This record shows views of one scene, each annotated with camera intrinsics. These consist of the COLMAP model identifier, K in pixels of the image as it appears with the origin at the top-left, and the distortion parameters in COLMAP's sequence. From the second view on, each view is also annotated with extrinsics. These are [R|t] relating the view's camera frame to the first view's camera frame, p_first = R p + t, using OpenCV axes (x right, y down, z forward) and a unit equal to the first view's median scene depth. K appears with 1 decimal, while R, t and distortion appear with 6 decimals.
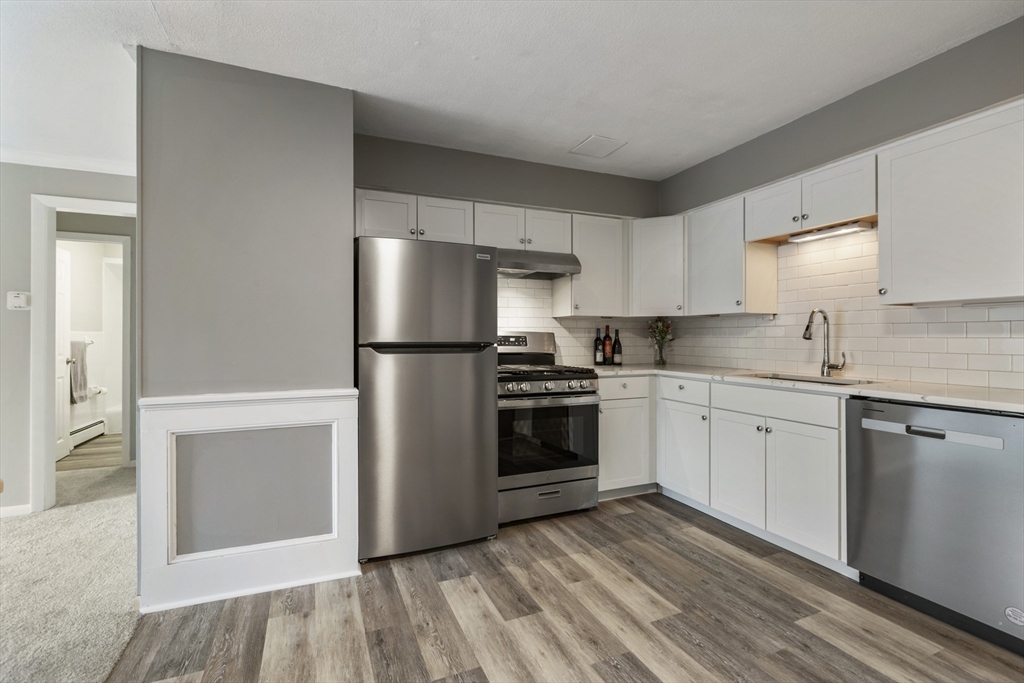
lens RADIAL K [[457.2, 0, 508.9], [0, 457.2, 338.2], [0, 0, 1]] dist [0.001722, 0.000122]
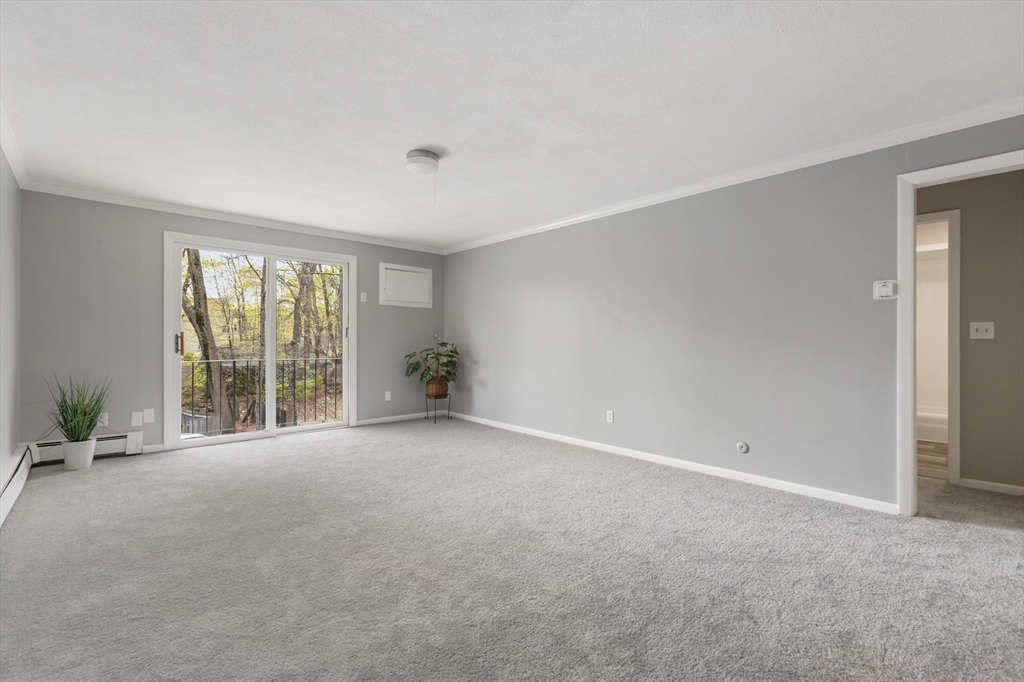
lens RADIAL K [[457.2, 0, 508.9], [0, 457.2, 337.7], [0, 0, 1]] dist [0.001722, 0.000122]
pose [[0.326802, -0.009701, -0.945043, -0.476031], [-0.001149, 0.999942, -0.010662, 0.034676], [0.945092, 0.004570, 0.326772, -0.071872]]
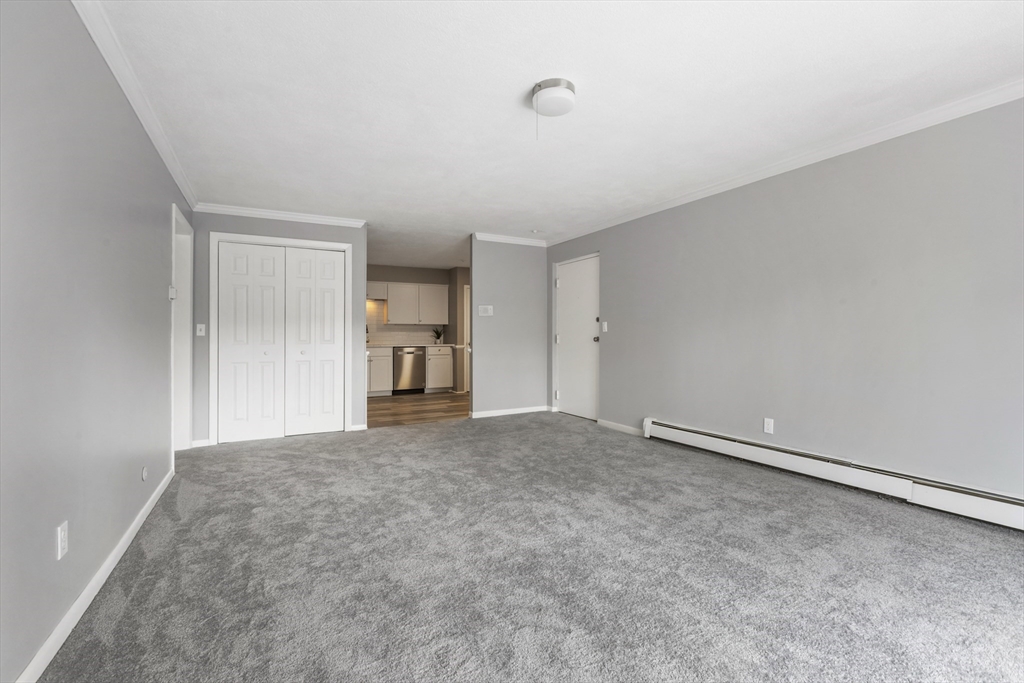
lens RADIAL K [[457.2, 0, 508.9], [0, 457.2, 338.2], [0, 0, 1]] dist [0.001722, 0.000122]
pose [[-0.095441, -0.001055, 0.995435, -2.554700], [0.005072, 0.999986, 0.001546, 0.037794], [-0.995422, 0.005197, -0.095434, 0.302201]]
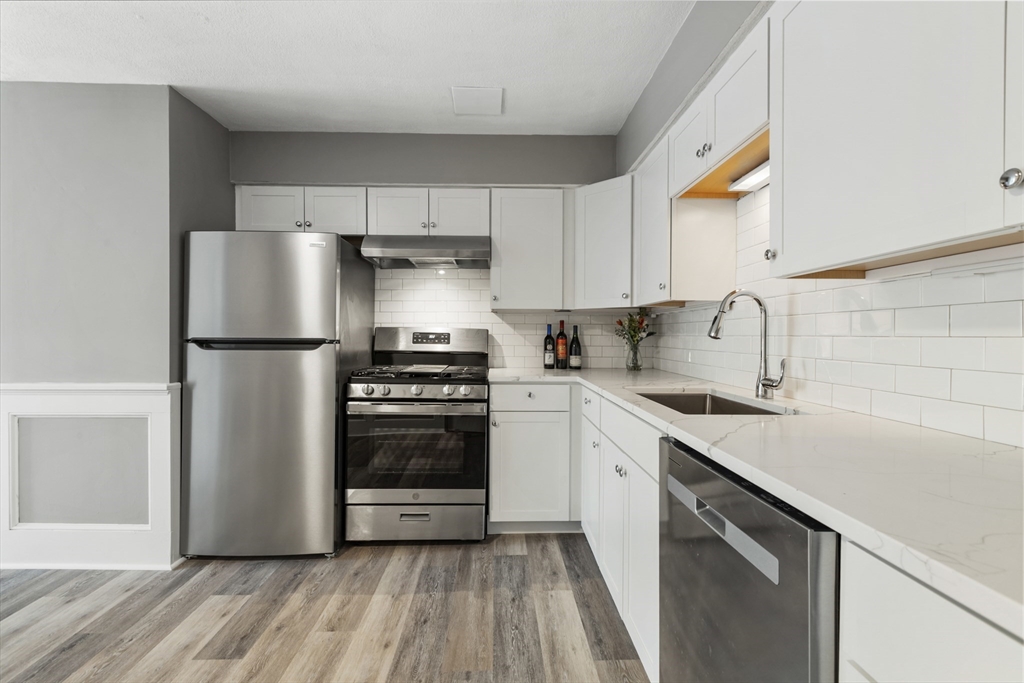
lens RADIAL K [[448.3, 0, 509.6], [0, 448.3, 338.5], [0, 0, 1]] dist [-0.000902, -0.000664]
pose [[0.931167, 0.008087, -0.364504, 0.593904], [-0.006706, 0.999965, 0.005055, 0.001379], [0.364532, -0.002263, 0.931188, 0.299141]]
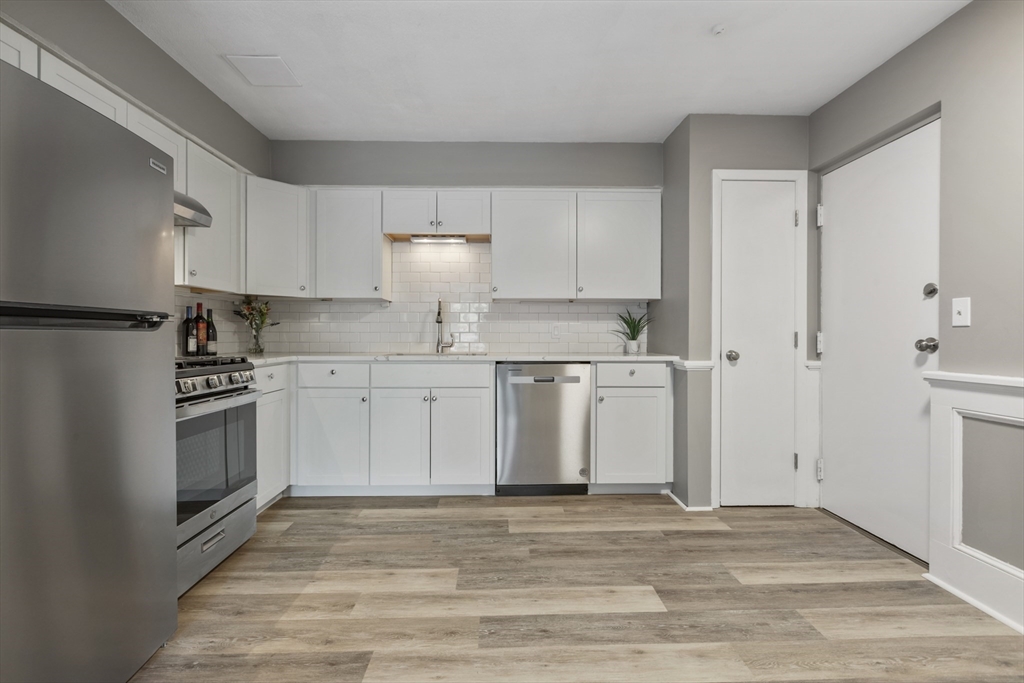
lens RADIAL K [[457.2, 0, 508.9], [0, 457.2, 338.2], [0, 0, 1]] dist [0.001722, 0.000122]
pose [[0.372999, -0.005173, 0.927817, -0.410516], [-0.001867, 0.999978, 0.006325, 0.034422], [-0.927830, -0.004092, 0.372982, 0.350204]]
